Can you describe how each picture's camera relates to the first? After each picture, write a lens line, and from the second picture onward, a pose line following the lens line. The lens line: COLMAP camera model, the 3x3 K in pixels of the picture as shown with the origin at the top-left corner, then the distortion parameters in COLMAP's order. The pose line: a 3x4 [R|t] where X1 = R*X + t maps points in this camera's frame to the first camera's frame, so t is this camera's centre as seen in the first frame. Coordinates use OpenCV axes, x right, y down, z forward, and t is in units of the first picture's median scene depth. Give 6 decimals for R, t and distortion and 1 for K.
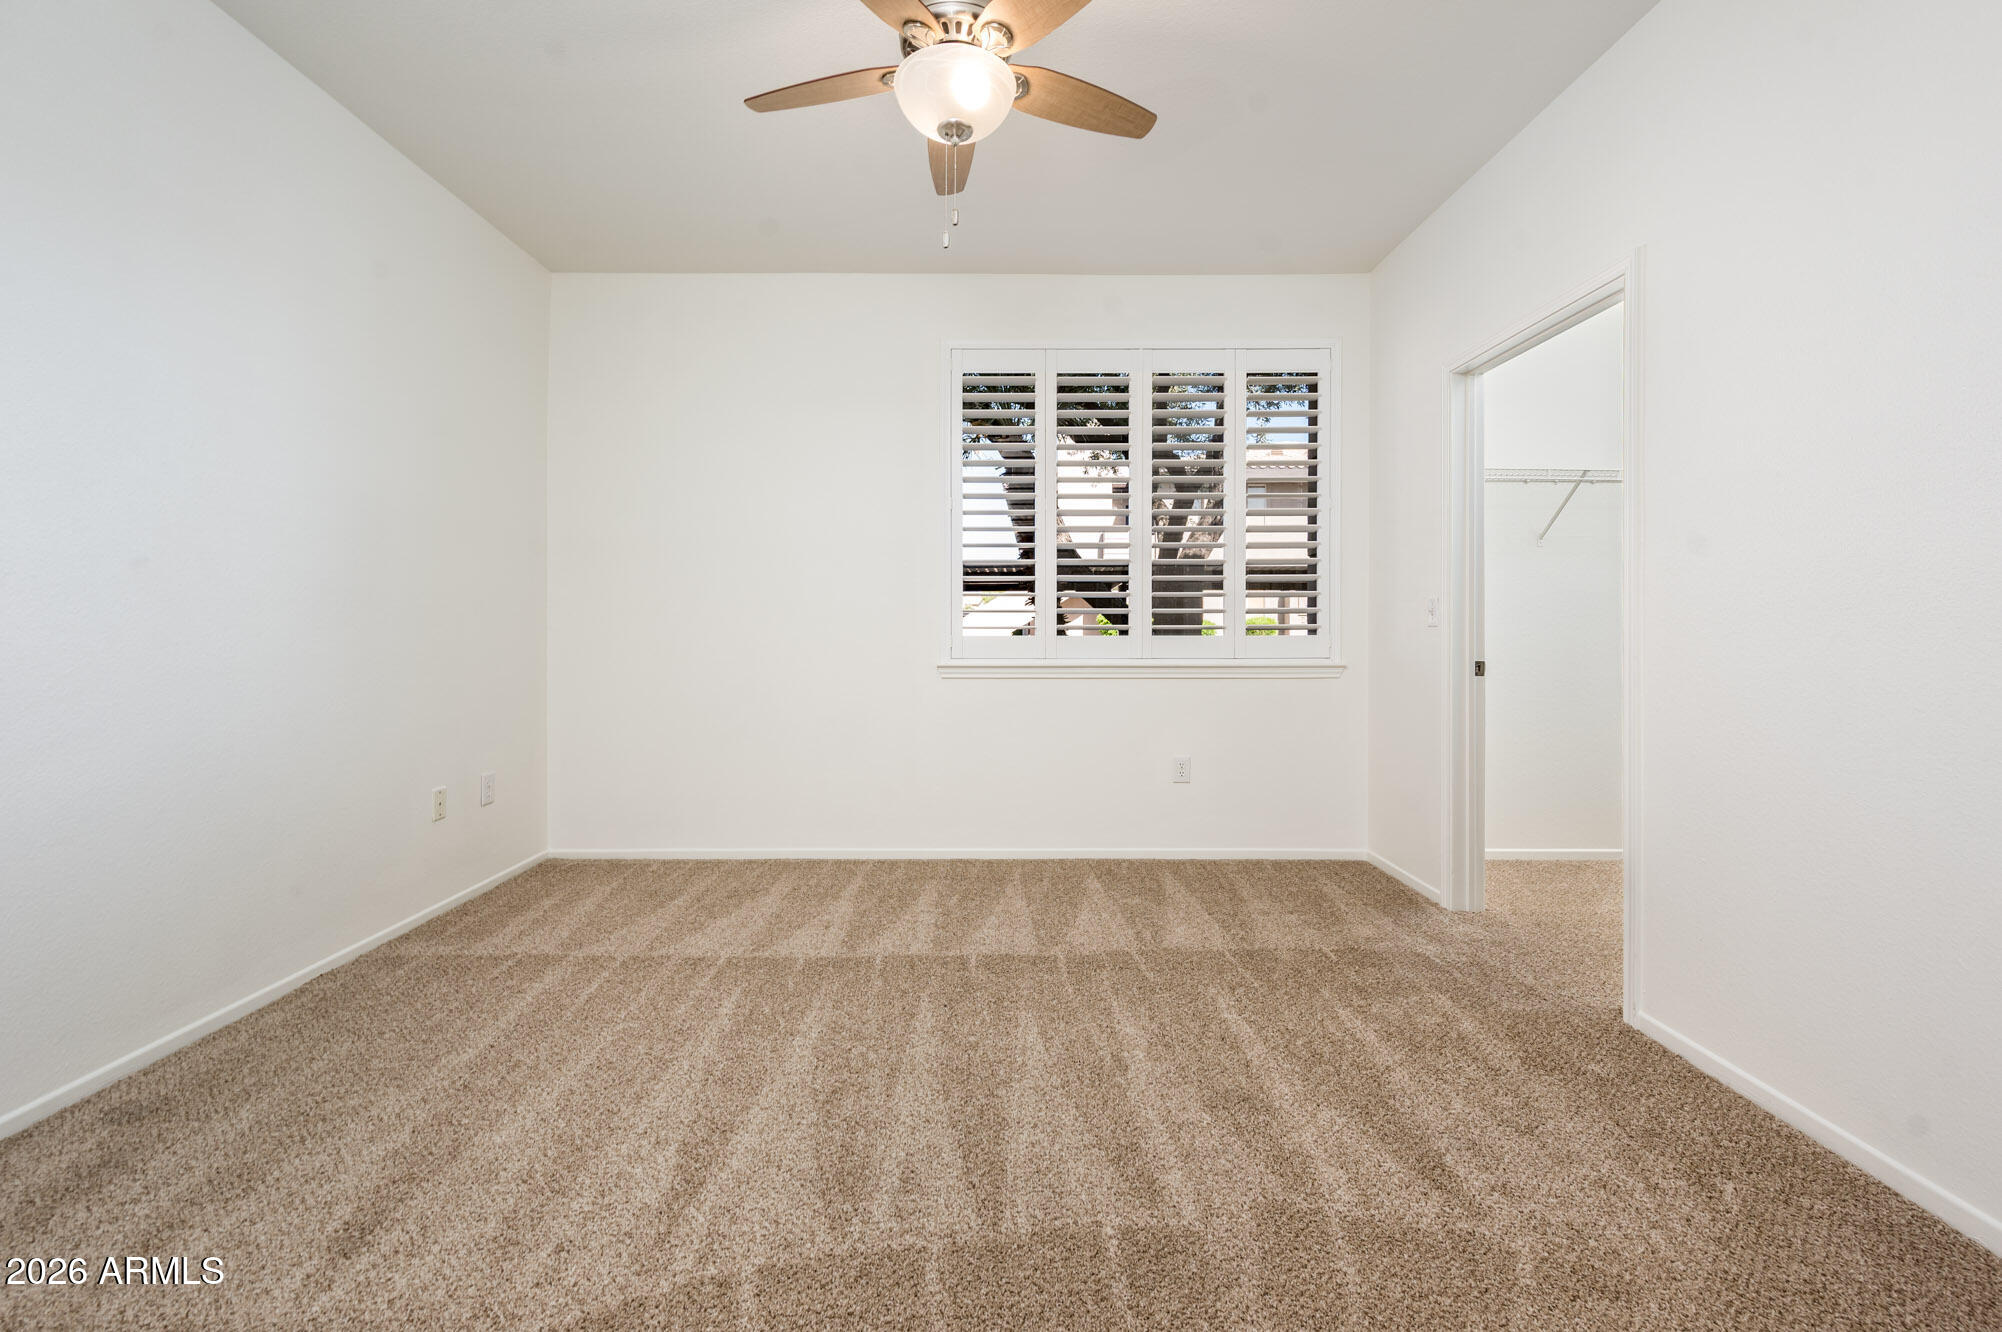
lens RADIAL K [[837.9, 0, 1001.0], [0, 837.9, 666.0], [0, 0, 1]] dist [-0.000407, 0.000080]
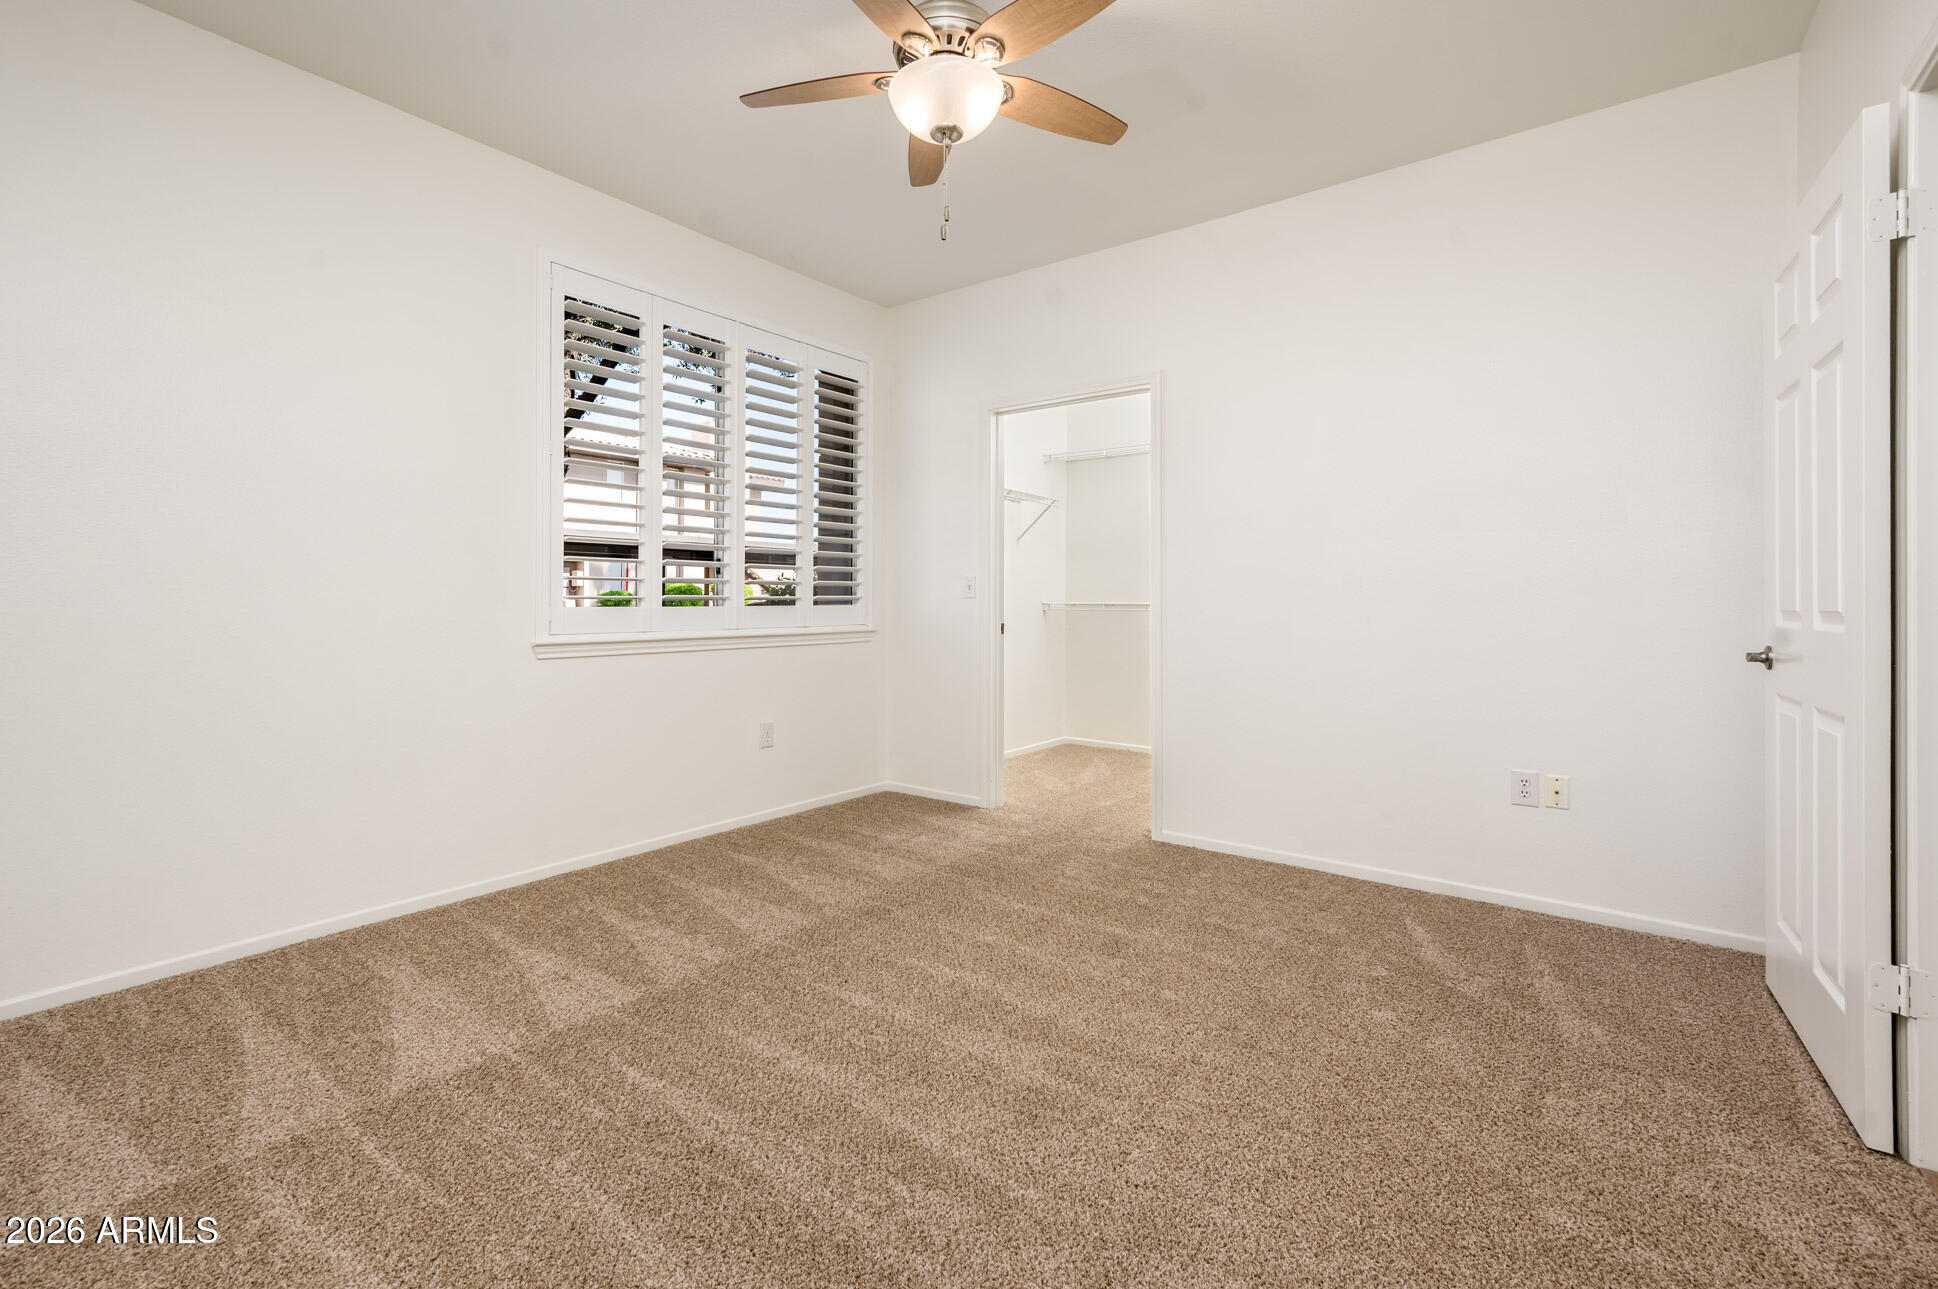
lens RADIAL K [[829.3, 0, 969.1], [0, 829.3, 616.4], [0, 0, 1]] dist [-0.001157, -0.000028]
pose [[0.615262, -0.013025, 0.788215, -0.573923], [0.033020, 0.999412, -0.009259, -0.007190], [-0.787631, 0.031723, 0.615330, 0.211773]]
